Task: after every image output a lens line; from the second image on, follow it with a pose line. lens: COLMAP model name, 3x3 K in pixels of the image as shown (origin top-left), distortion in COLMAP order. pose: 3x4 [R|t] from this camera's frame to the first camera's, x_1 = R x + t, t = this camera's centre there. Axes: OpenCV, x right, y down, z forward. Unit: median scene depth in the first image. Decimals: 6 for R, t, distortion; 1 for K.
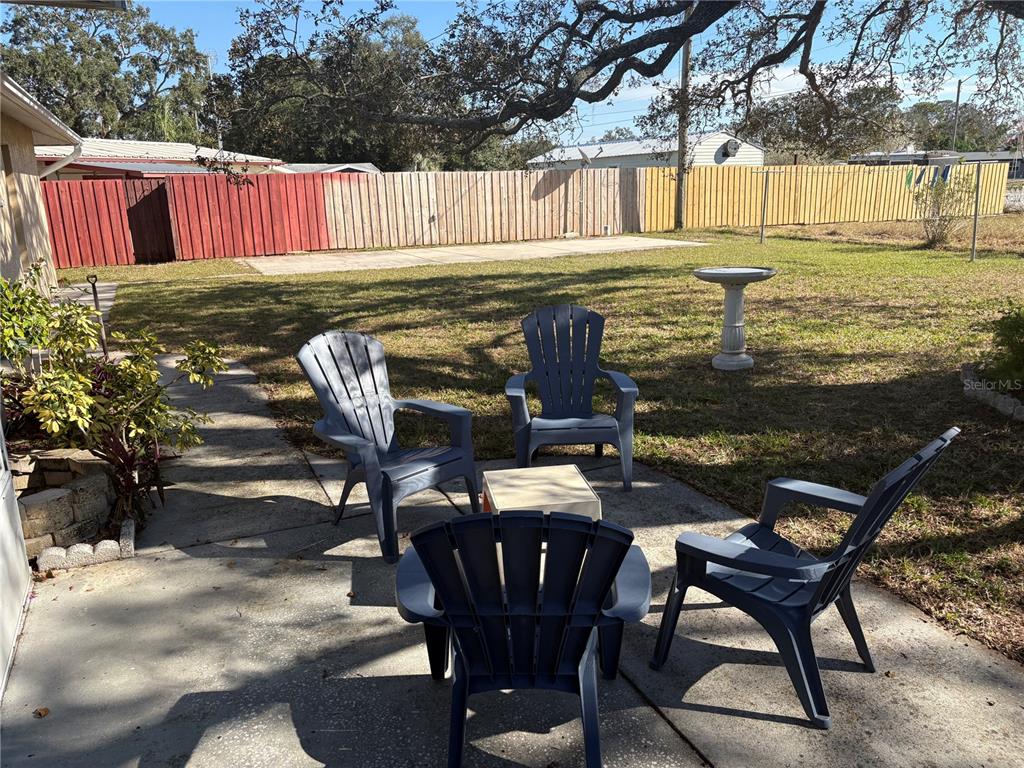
lens RADIAL K [[769.7, 0, 510.2], [0, 769.7, 385.8], [0, 0, 1]] dist [0.047144, -0.051994]
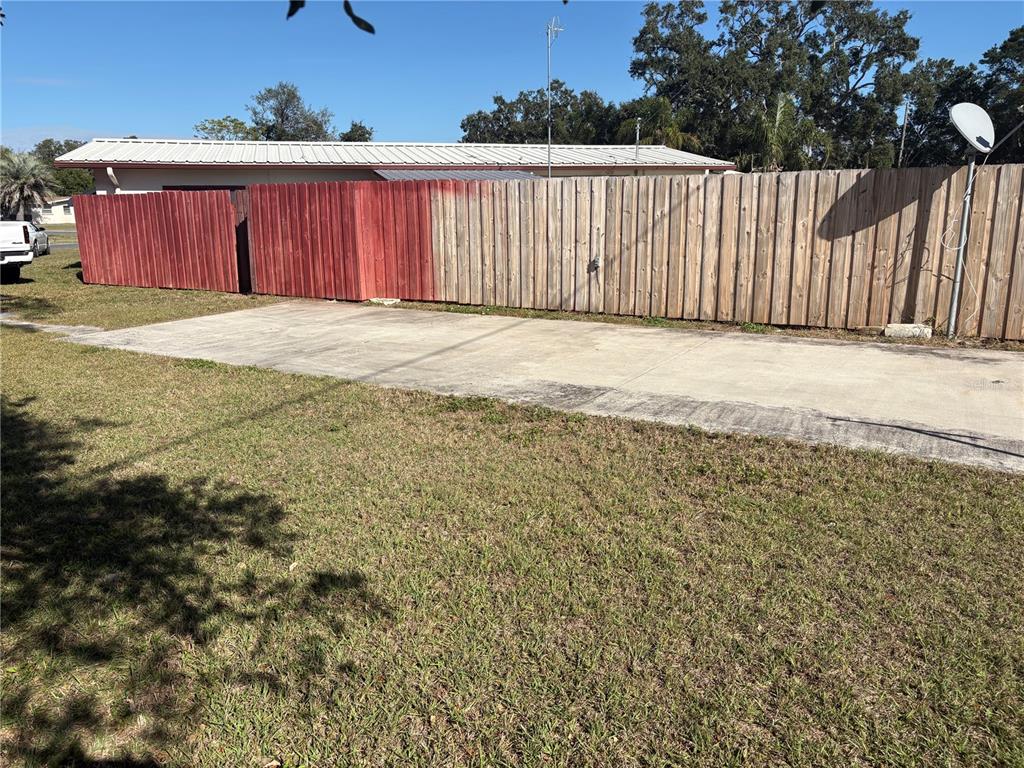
lens RADIAL K [[769.7, 0, 510.2], [0, 769.7, 385.8], [0, 0, 1]] dist [0.047144, -0.051994]
pose [[0.589998, 0.203367, -0.781373, 0.288302], [-0.208762, 0.973275, 0.095681, -0.168365], [0.779949, 0.106670, 0.616686, 0.614491]]
